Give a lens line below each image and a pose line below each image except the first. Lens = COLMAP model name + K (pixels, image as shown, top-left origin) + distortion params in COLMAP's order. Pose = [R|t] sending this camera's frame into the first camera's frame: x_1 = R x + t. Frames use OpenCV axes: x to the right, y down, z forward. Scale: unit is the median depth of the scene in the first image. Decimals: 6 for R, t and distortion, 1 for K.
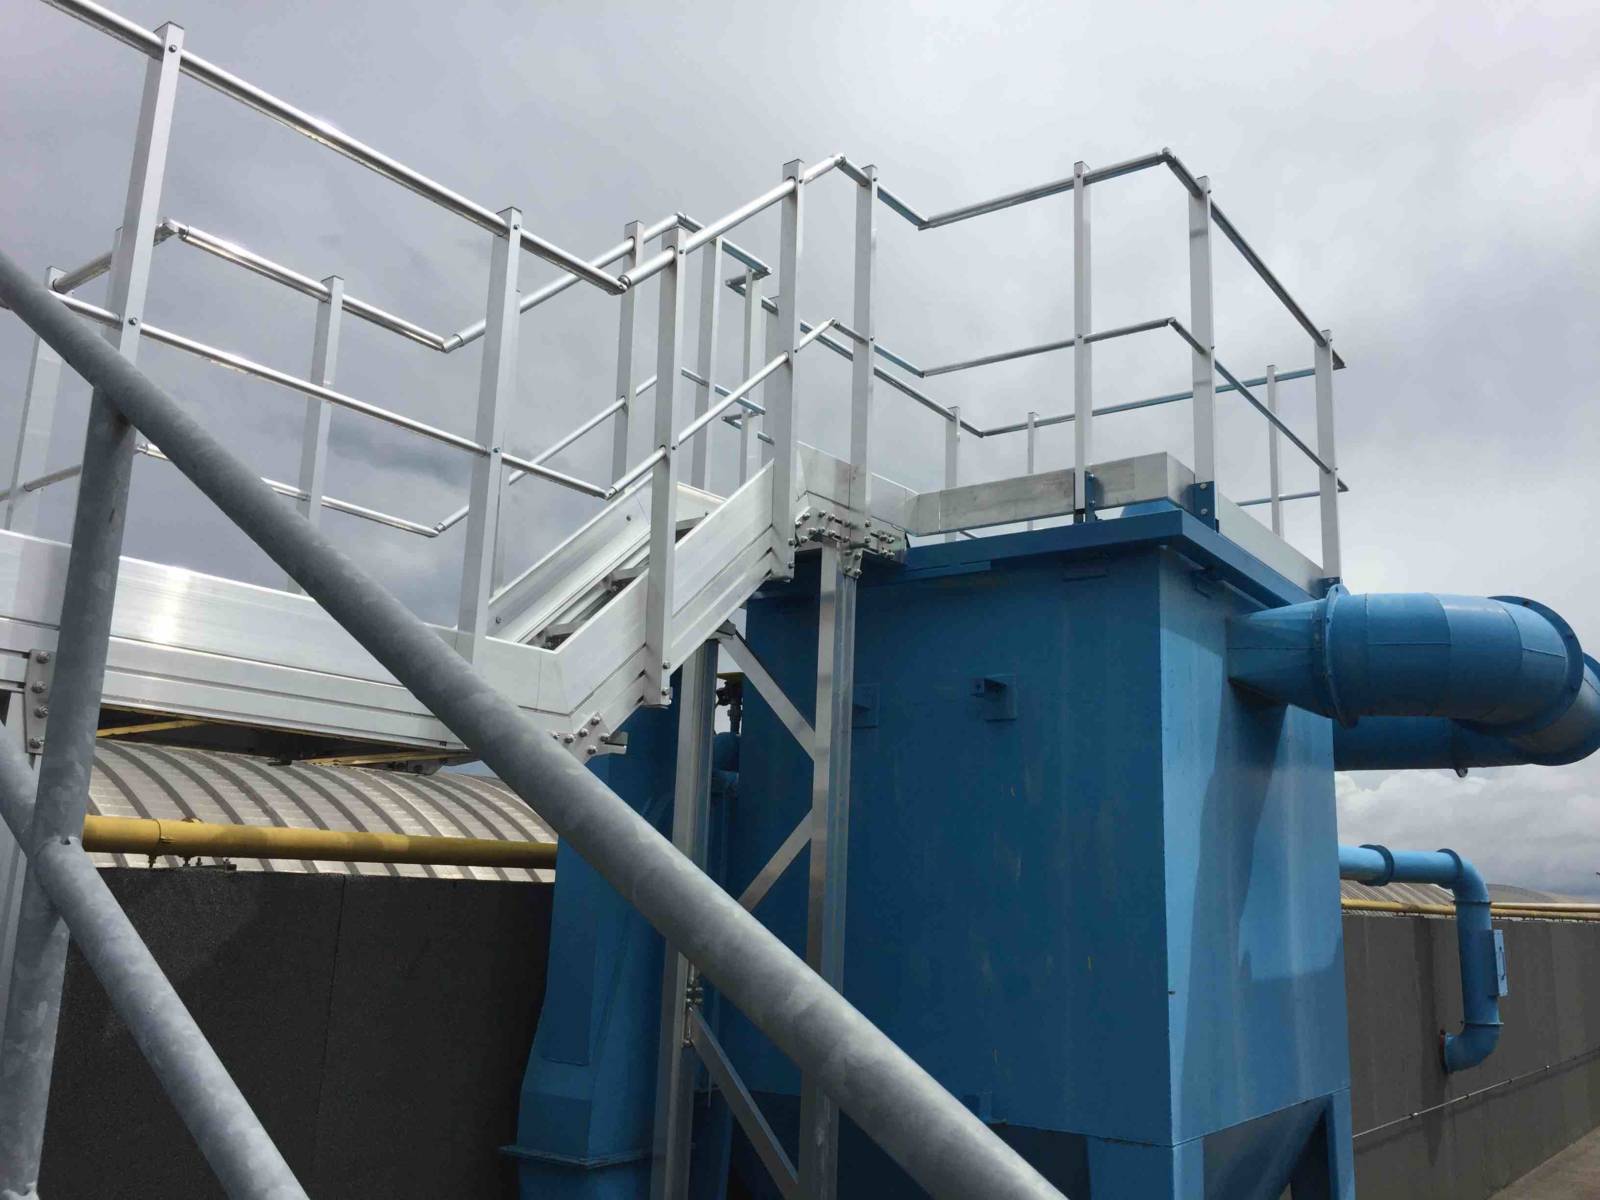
lens RADIAL K [[1379.3, 0, 800.0], [0, 1379.3, 600.0], [0, 0, 1]] dist [0.031488, -0.000255]
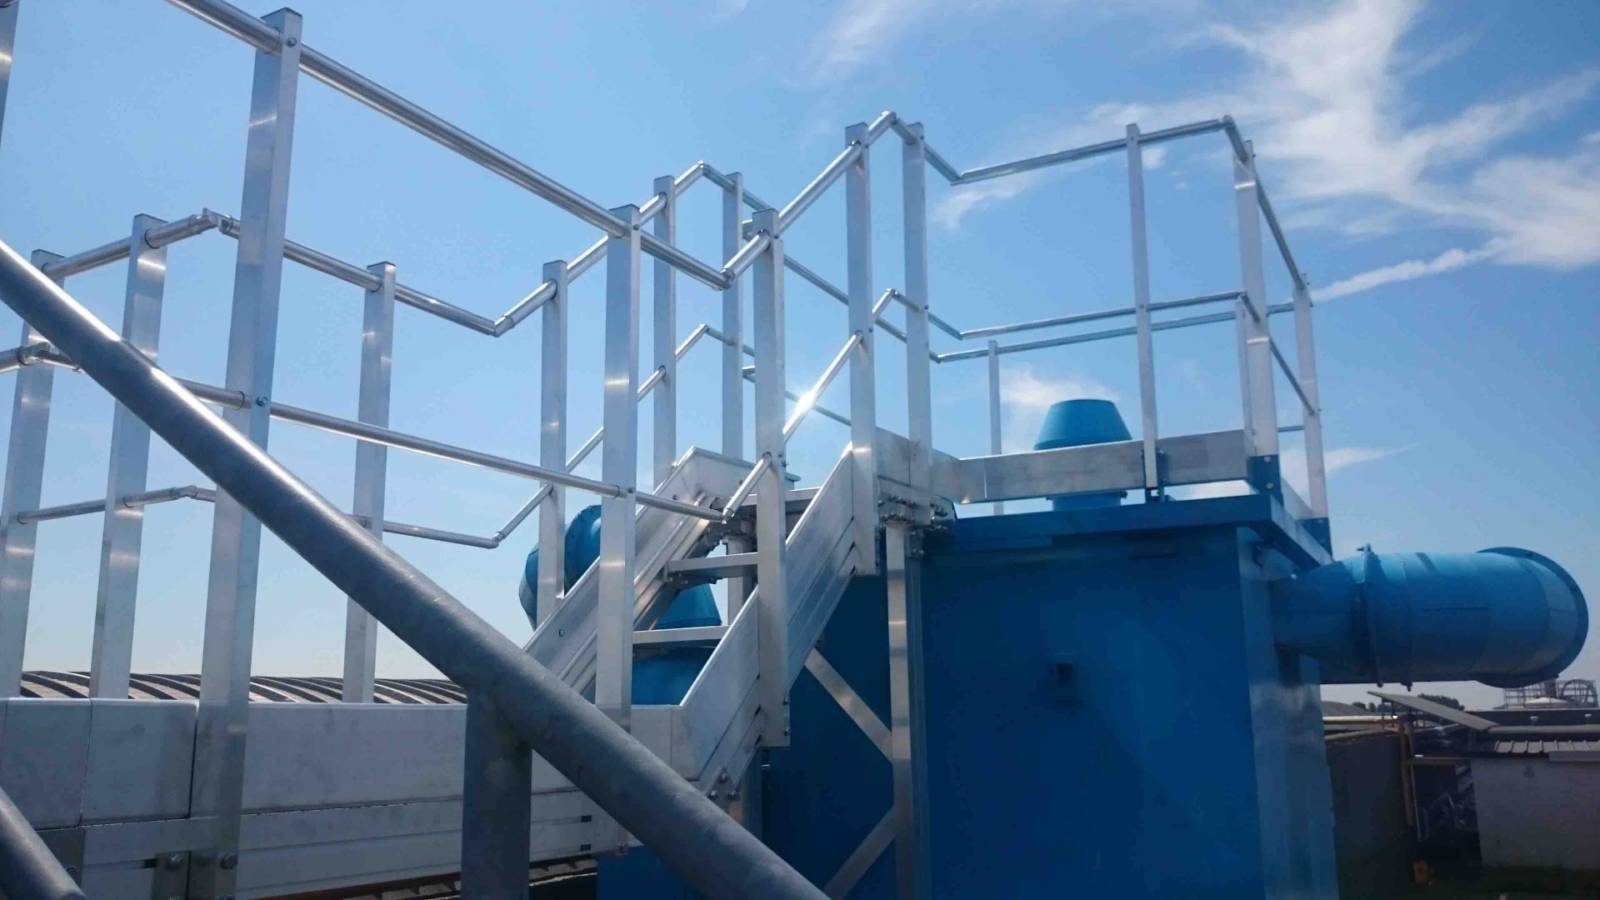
lens RADIAL K [[1268.0, 0, 795.3], [0, 1268.0, 463.3], [0, 0, 1]] dist [0.040270, -0.074772]
pose [[0.991626, -0.017363, 0.127972, -0.158192], [0.015857, 0.999793, 0.012775, -0.096923], [-0.128167, -0.010639, 0.991696, 0.146698]]
